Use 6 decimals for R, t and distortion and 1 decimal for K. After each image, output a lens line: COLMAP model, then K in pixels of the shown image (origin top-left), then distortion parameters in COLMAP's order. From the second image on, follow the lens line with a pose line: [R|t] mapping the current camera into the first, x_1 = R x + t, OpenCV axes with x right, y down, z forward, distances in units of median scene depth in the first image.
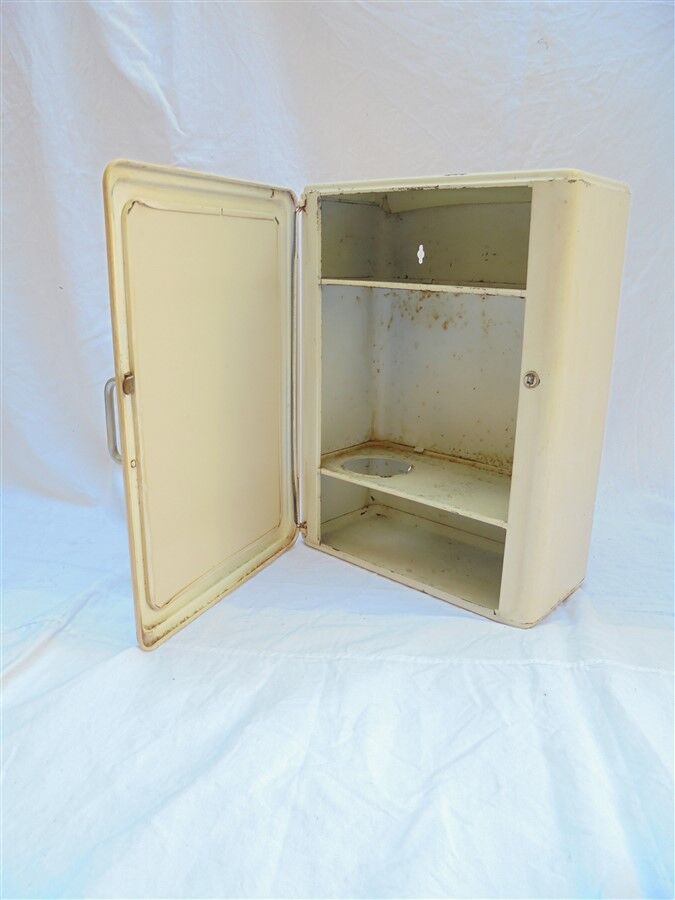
lens RADIAL K [[680.8, 0, 337.5], [0, 680.8, 450.0], [0, 0, 1]] dist [-0.102256, 0.000015]
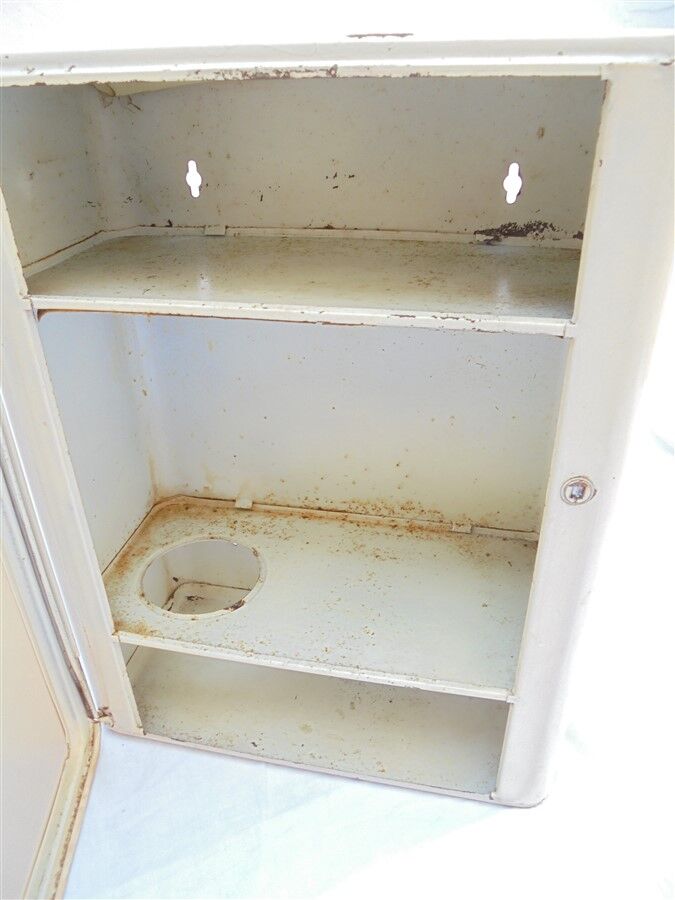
lens RADIAL K [[678.7, 0, 337.5], [0, 678.7, 450.0], [0, 0, 1]] dist [-0.097976, 0.057407]
pose [[0.867243, -0.278201, 0.412910, -0.049719], [0.169324, 0.944694, 0.280860, -0.222102], [-0.468209, -0.173659, 0.866385, 0.477724]]
